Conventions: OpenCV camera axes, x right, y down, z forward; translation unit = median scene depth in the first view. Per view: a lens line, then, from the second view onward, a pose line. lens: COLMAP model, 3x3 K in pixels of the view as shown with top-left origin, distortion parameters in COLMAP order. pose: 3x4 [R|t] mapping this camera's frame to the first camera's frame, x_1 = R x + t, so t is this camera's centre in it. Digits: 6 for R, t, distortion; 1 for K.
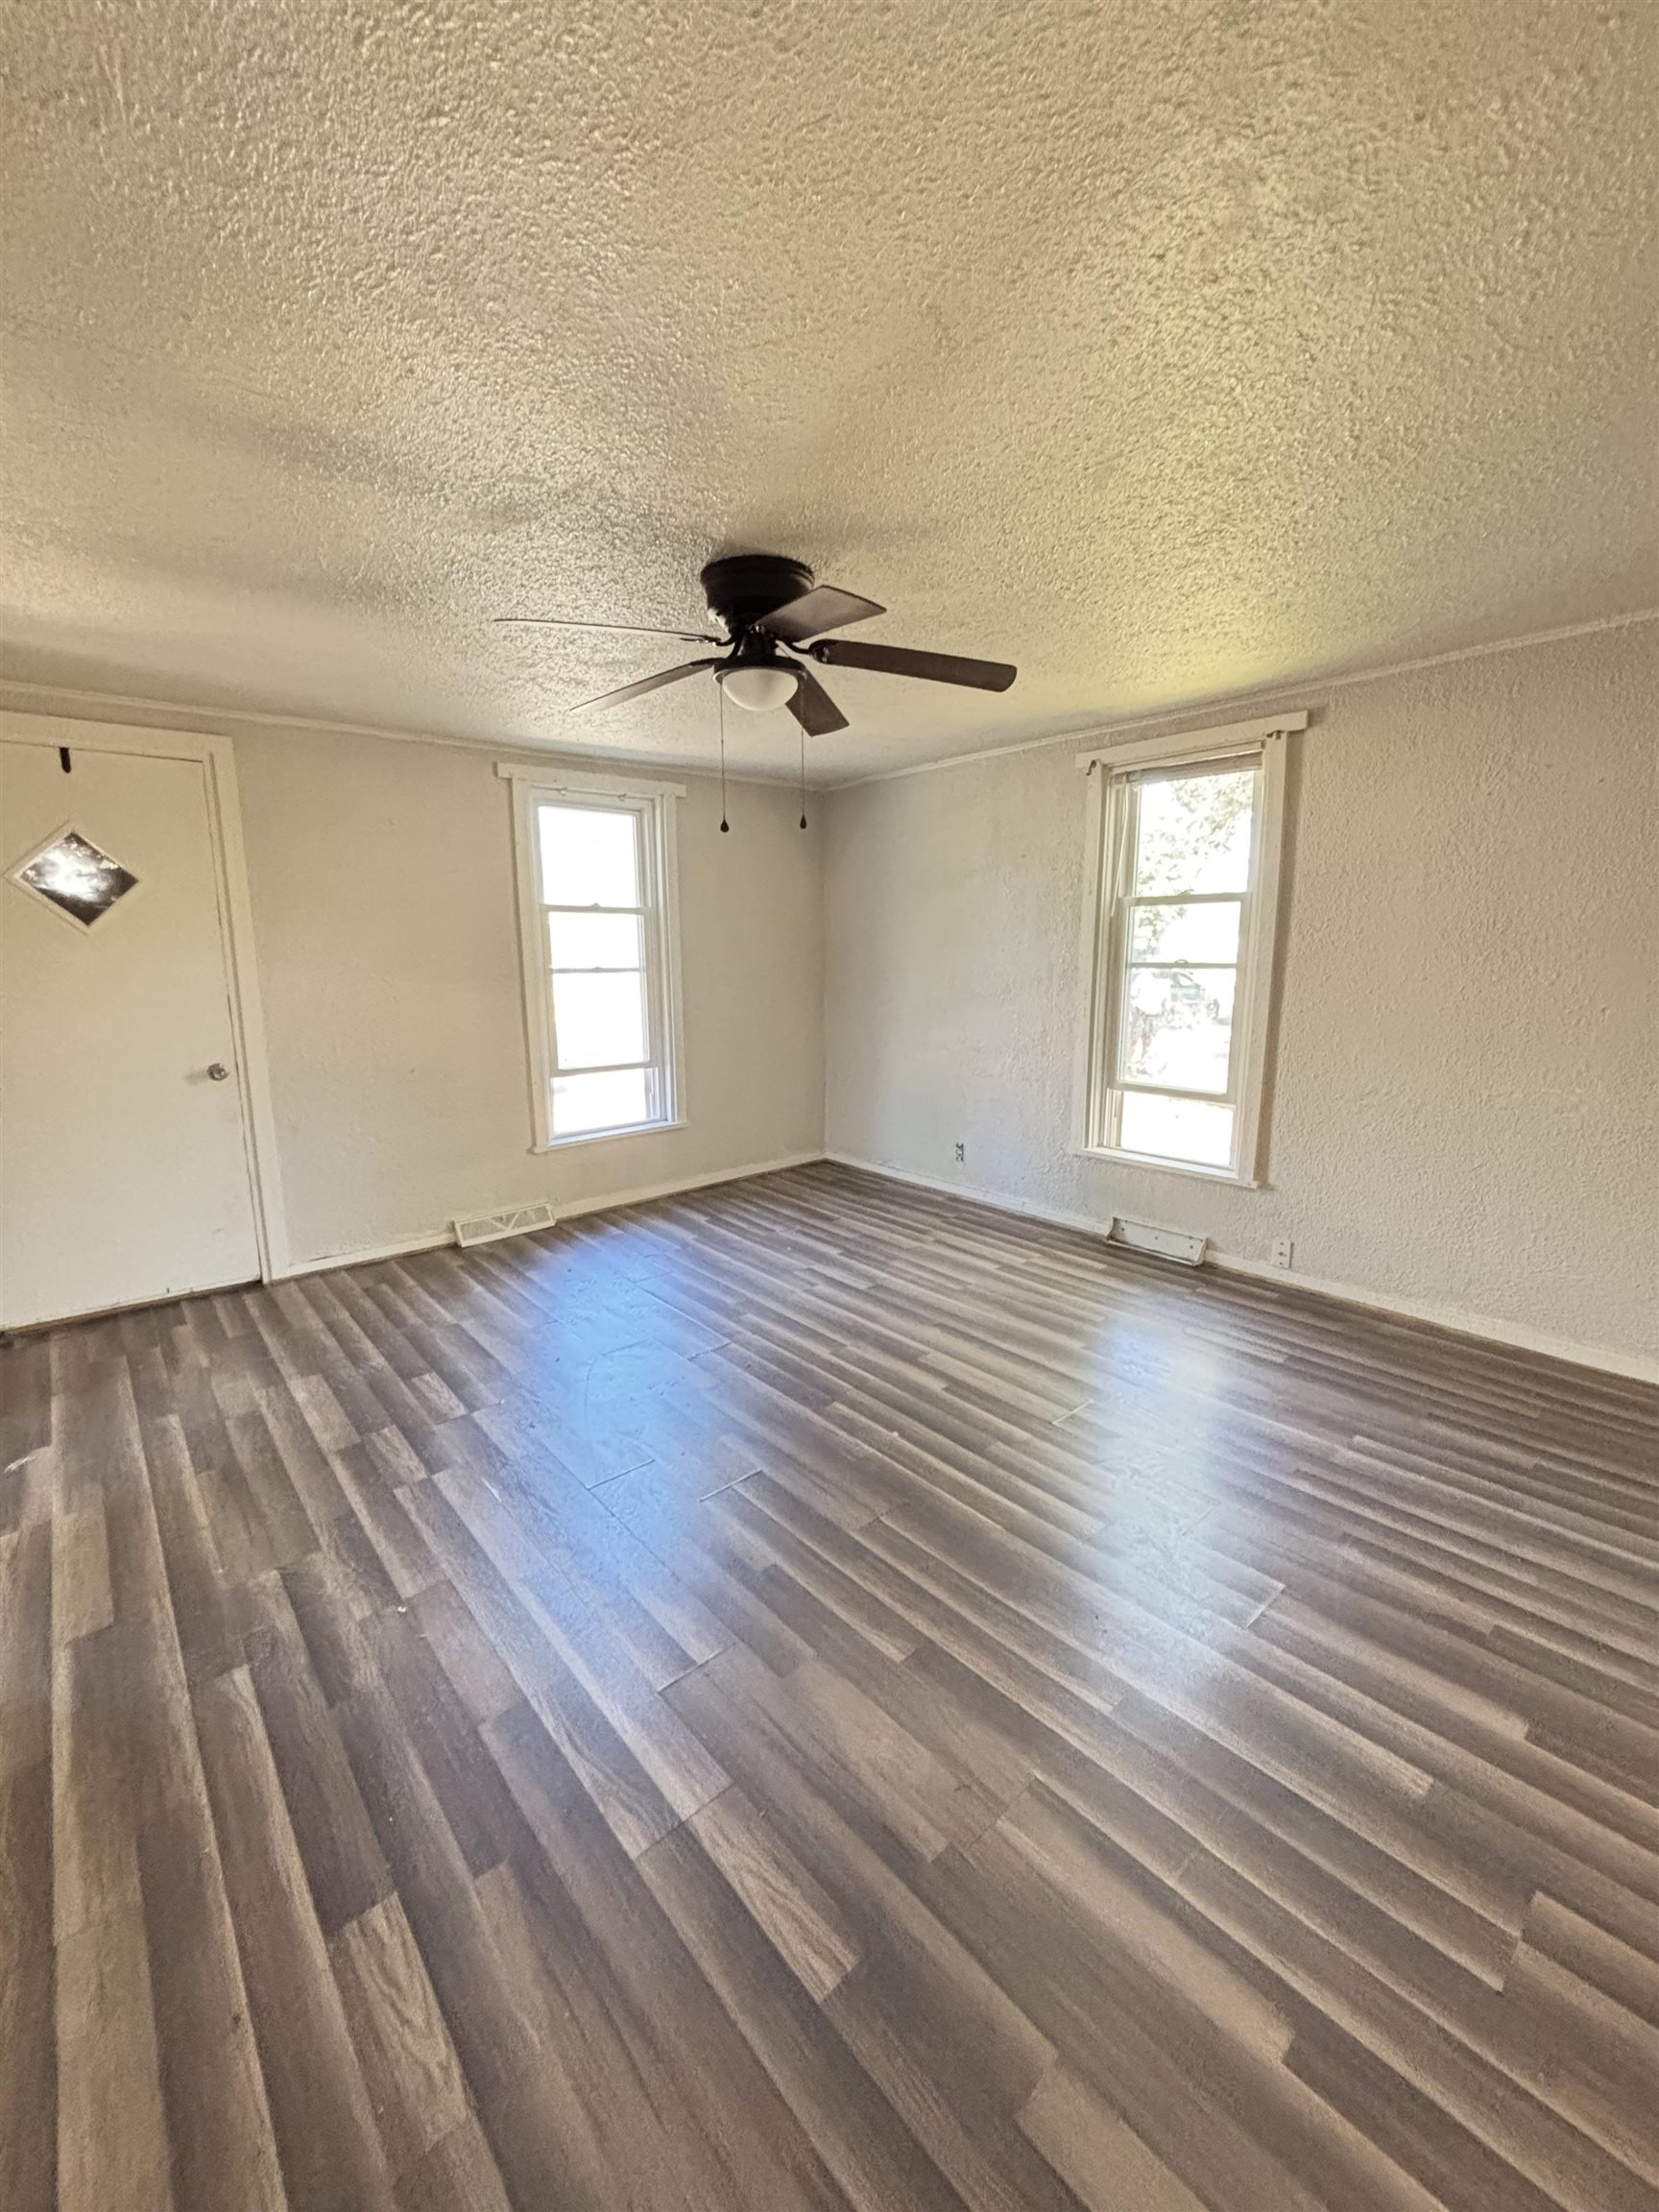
lens RADIAL K [[889.4, 0, 832.3], [0, 889.4, 1110.8], [0, 0, 1]] dist [0.015748, -0.002850]
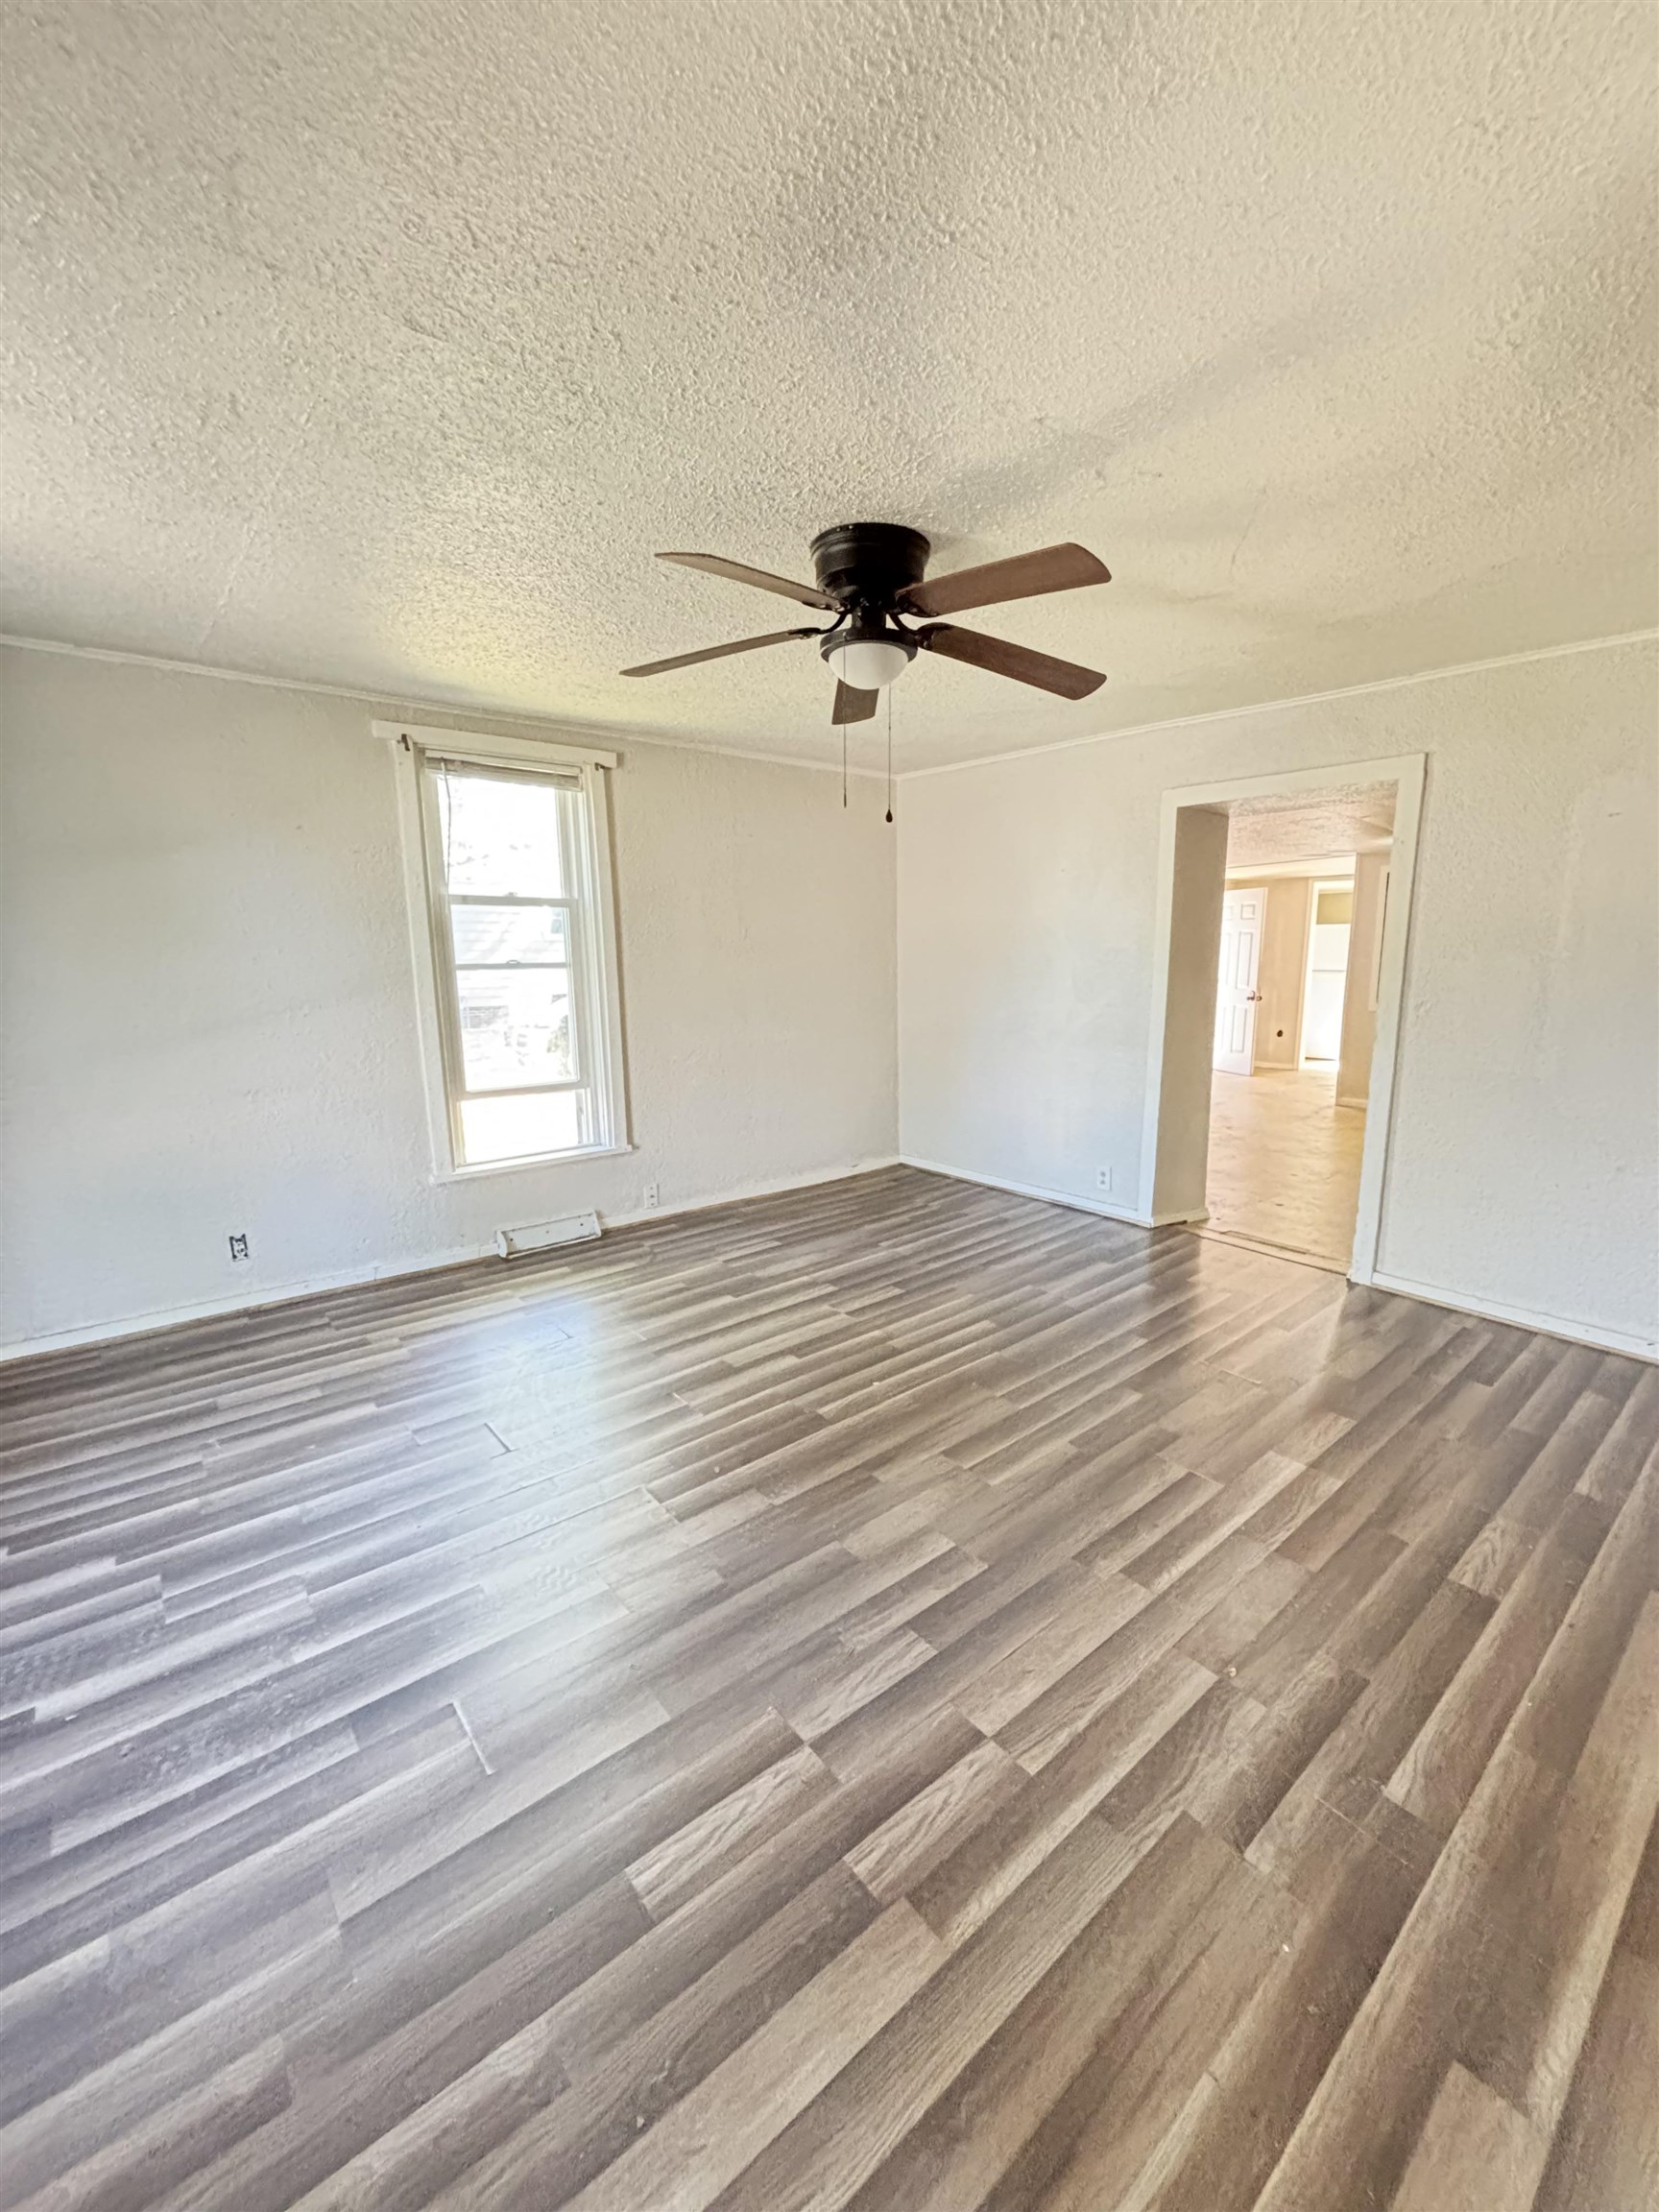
lens RADIAL K [[893.1, 0, 841.4], [0, 893.1, 1101.2], [0, 0, 1]] dist [-0.025546, 0.013026]
pose [[0.020281, -0.163343, 0.986361, -0.789568], [0.196290, 0.968013, 0.156269, -0.123286], [-0.980336, 0.190444, 0.051695, 0.773265]]
